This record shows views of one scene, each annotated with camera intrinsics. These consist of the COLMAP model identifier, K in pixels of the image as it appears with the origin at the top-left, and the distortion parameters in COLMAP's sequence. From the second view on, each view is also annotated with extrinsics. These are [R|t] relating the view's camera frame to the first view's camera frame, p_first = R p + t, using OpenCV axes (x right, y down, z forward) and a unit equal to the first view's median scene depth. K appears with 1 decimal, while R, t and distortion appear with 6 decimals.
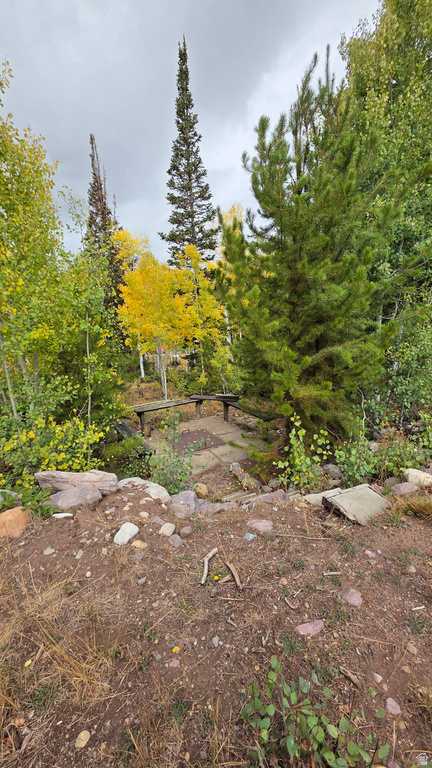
lens RADIAL K [[309.9, 0, 216.0], [0, 309.9, 384.0], [0, 0, 1]] dist [0.000396, -0.000266]
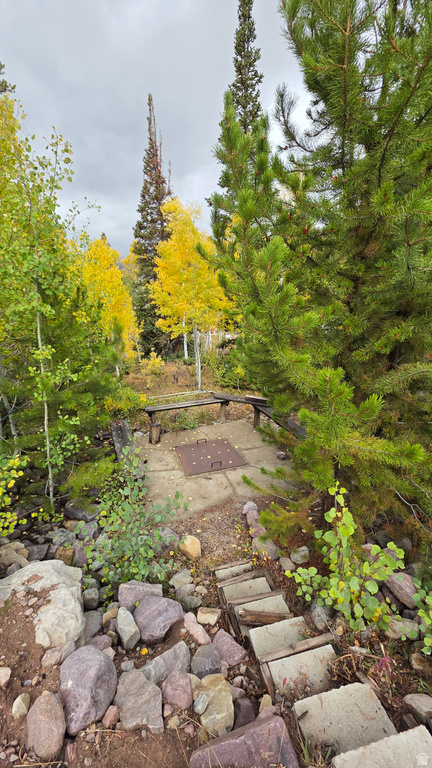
lens RADIAL K [[309.9, 0, 216.0], [0, 309.9, 384.0], [0, 0, 1]] dist [0.000396, -0.000266]
pose [[0.983093, 0.079562, -0.164920, 0.032016], [-0.069075, 0.995265, 0.068386, -0.027220], [0.169581, -0.055838, 0.983933, 0.117639]]
